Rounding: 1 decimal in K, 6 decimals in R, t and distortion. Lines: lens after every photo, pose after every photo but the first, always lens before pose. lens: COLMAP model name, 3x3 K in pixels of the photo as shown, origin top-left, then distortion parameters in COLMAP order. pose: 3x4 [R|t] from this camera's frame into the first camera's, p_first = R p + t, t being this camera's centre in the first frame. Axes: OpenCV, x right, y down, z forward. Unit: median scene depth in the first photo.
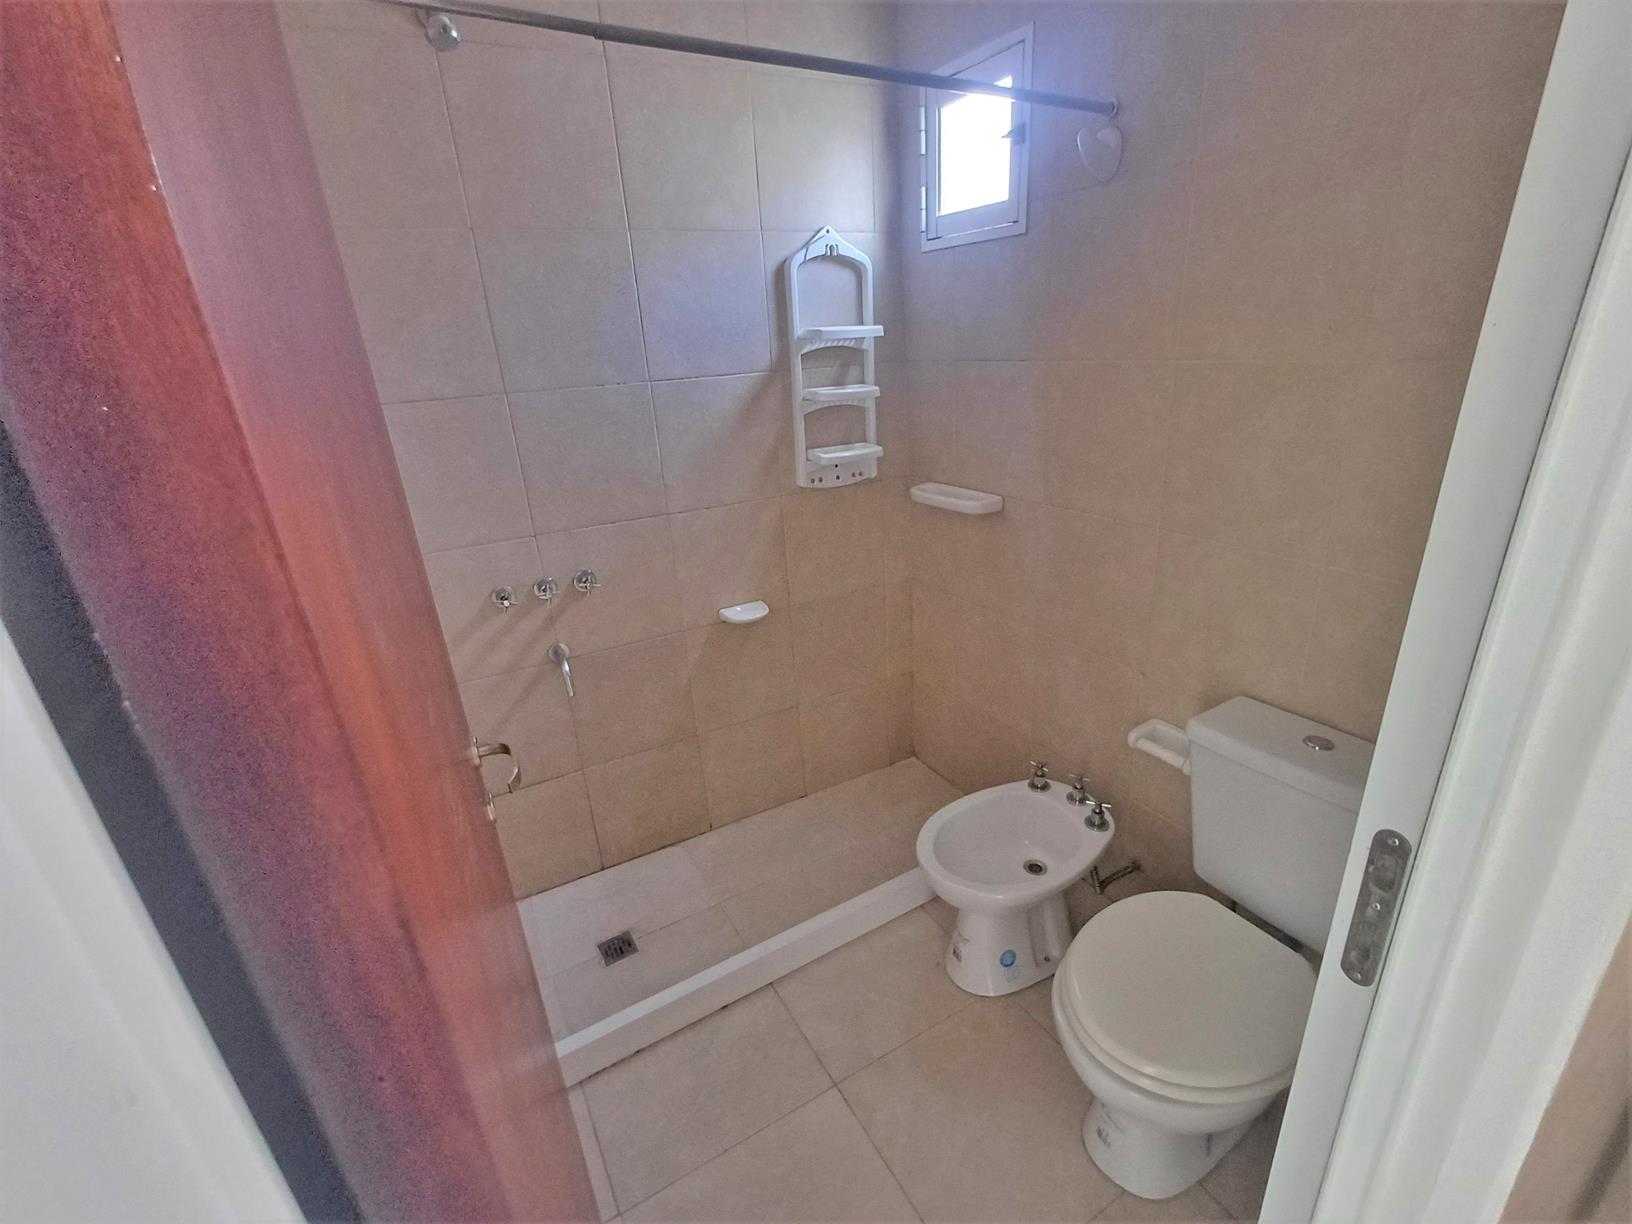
lens RADIAL K [[735.8, 0, 832.4], [0, 735.8, 624.2], [0, 0, 1]] dist [-0.001541, 0.000236]
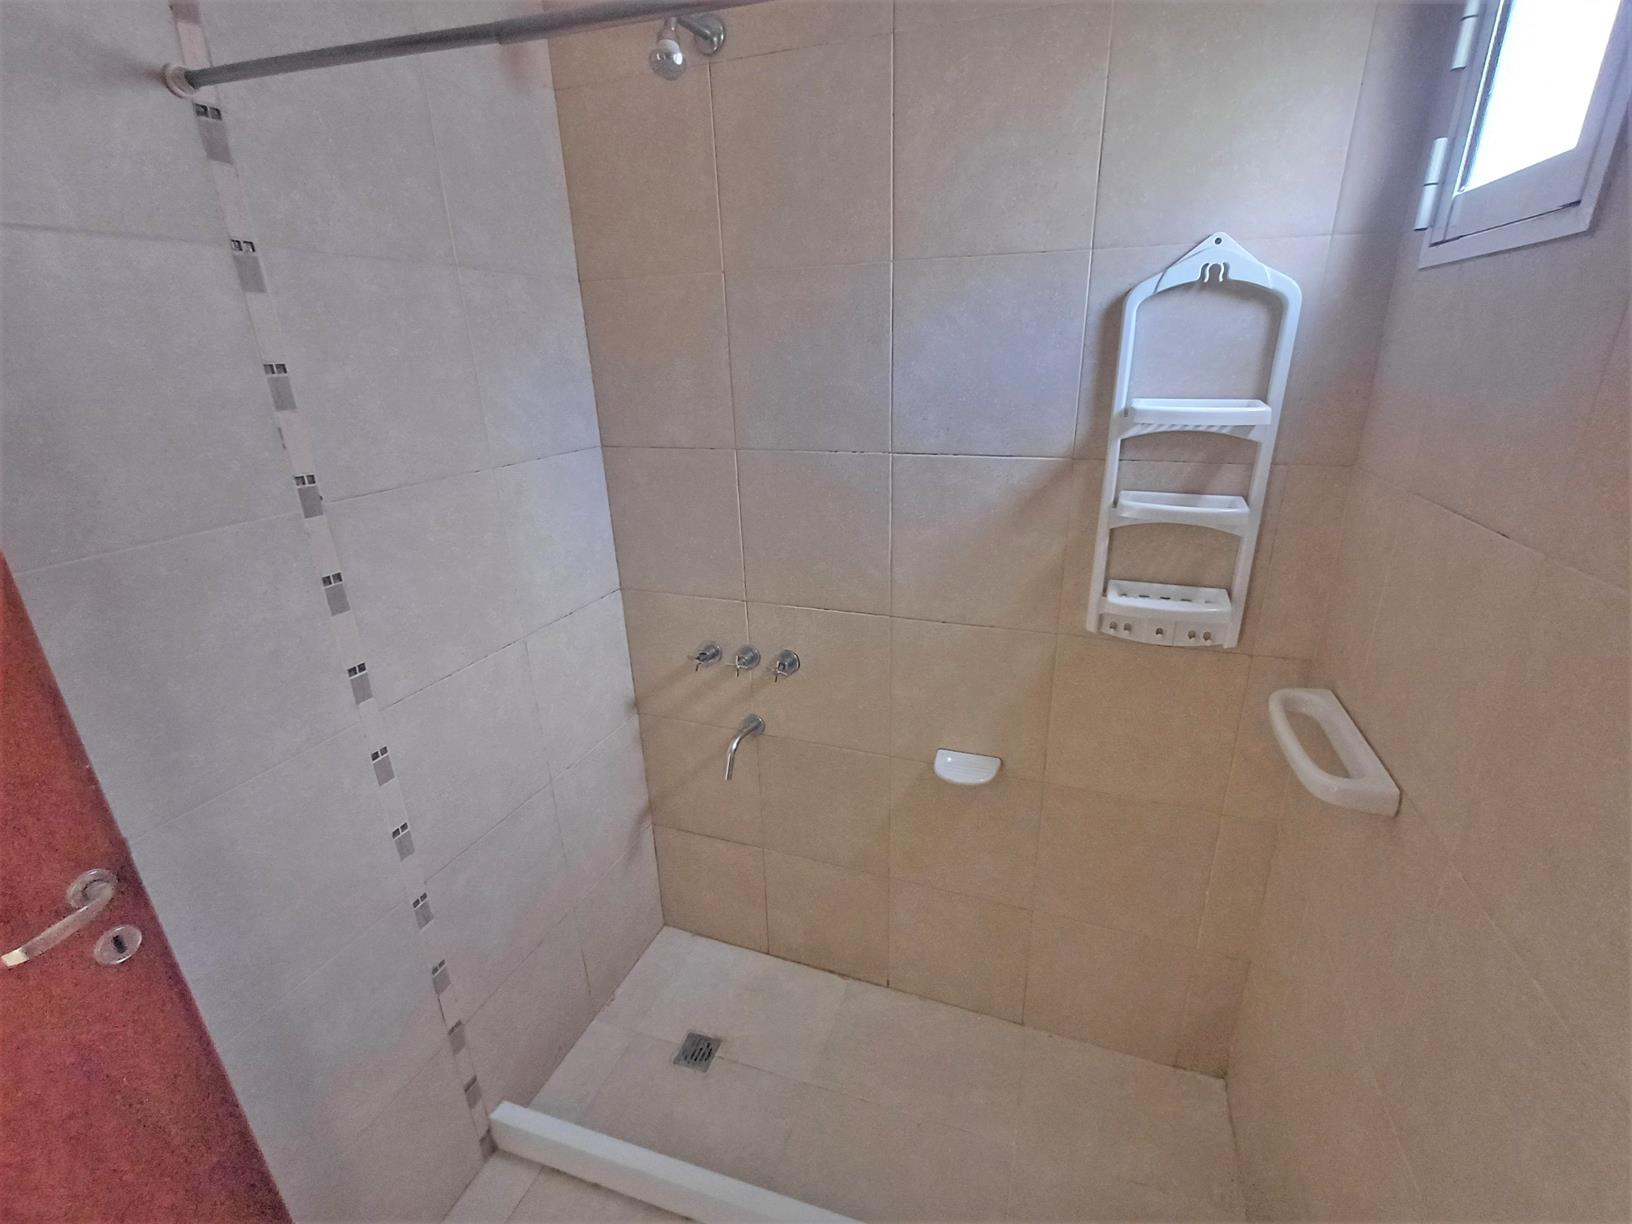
lens RADIAL K [[735.8, 0, 832.4], [0, 735.8, 624.2], [0, 0, 1]] dist [-0.001541, 0.000236]
pose [[0.653979, 0.303400, -0.693008, 0.283431], [-0.295982, 0.945649, 0.134694, -0.229031], [0.696208, 0.117031, 0.708236, 0.399502]]
